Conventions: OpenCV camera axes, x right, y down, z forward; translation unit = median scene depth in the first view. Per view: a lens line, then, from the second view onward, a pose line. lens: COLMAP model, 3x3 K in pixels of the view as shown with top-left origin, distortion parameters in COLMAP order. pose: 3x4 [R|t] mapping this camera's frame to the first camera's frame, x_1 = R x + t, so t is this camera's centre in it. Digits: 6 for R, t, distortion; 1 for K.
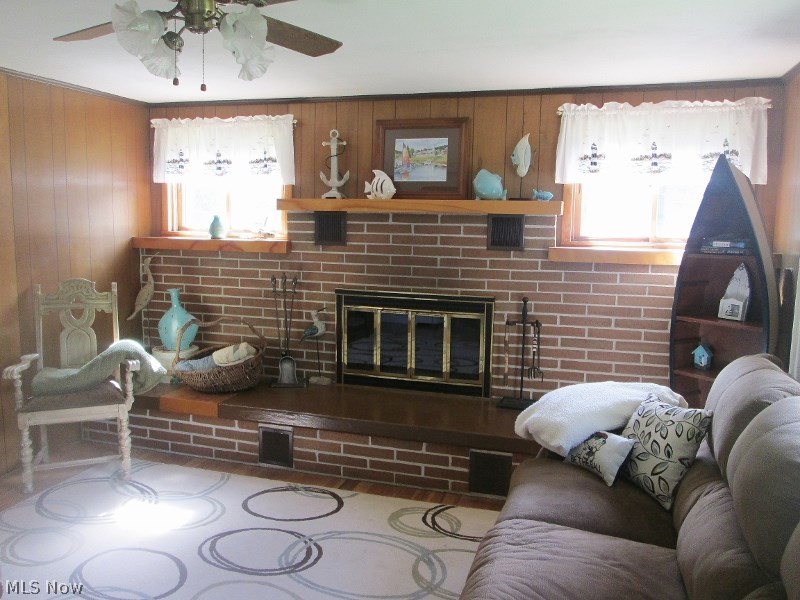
lens RADIAL K [[667.1, 0, 400.0], [0, 667.1, 300.0], [0, 0, 1]] dist [-0.026931, 0.003757]
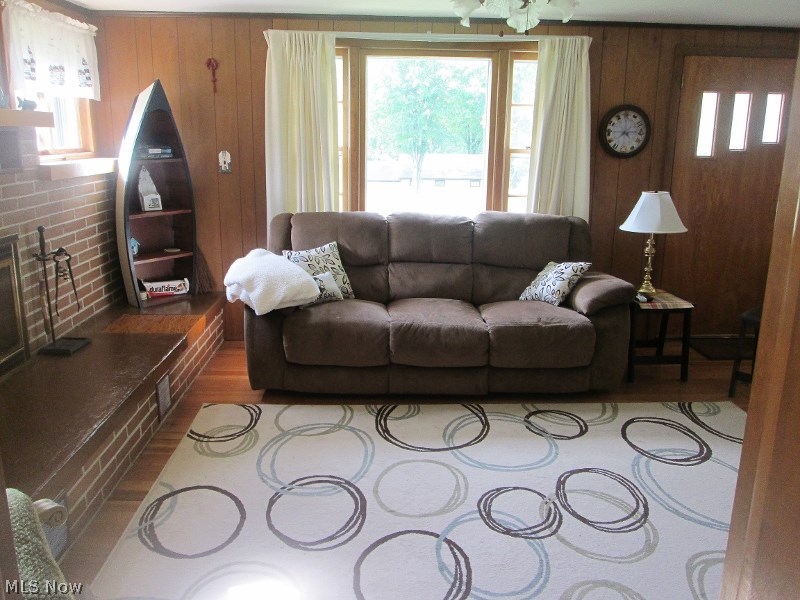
lens RADIAL K [[662.8, 0, 400.0], [0, 662.8, 300.0], [0, 0, 1]] dist [-0.048448, 0.017582]
pose [[-0.329675, -0.243988, 0.912022, -0.745226], [0.101107, 0.951348, 0.291056, -0.110416], [-0.938665, 0.188166, -0.288967, 0.818902]]
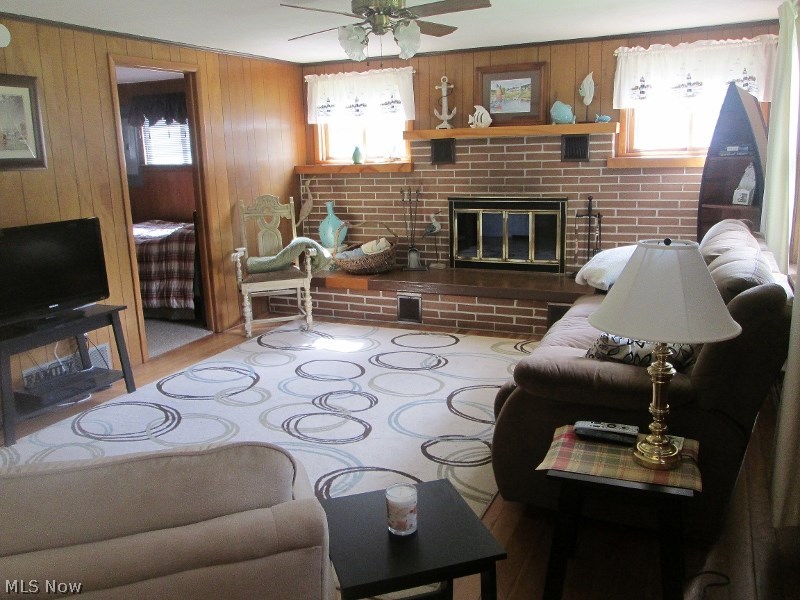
lens RADIAL K [[662.8, 0, 400.0], [0, 662.8, 300.0], [0, 0, 1]] dist [-0.048448, 0.017582]
pose [[0.989277, -0.014258, -0.145354, -0.001323], [0.028282, 0.995087, 0.094878, 0.066015], [0.143287, -0.097971, 0.984820, -0.380797]]
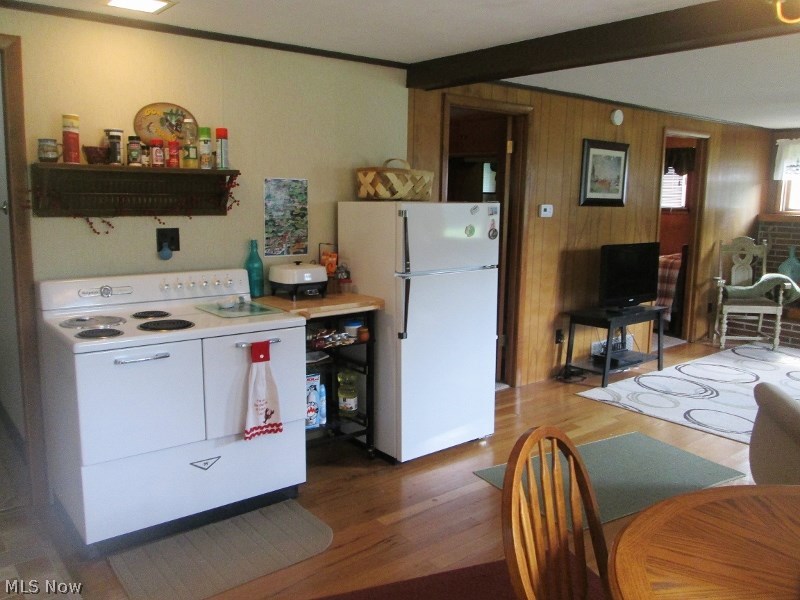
lens RADIAL K [[662.8, 0, 400.0], [0, 662.8, 300.0], [0, 0, 1]] dist [-0.048448, 0.017582]
pose [[0.824745, 0.083684, -0.559279, -0.256957], [-0.071718, 0.996483, 0.043342, 0.124564], [0.560939, 0.004364, 0.827846, -0.938671]]
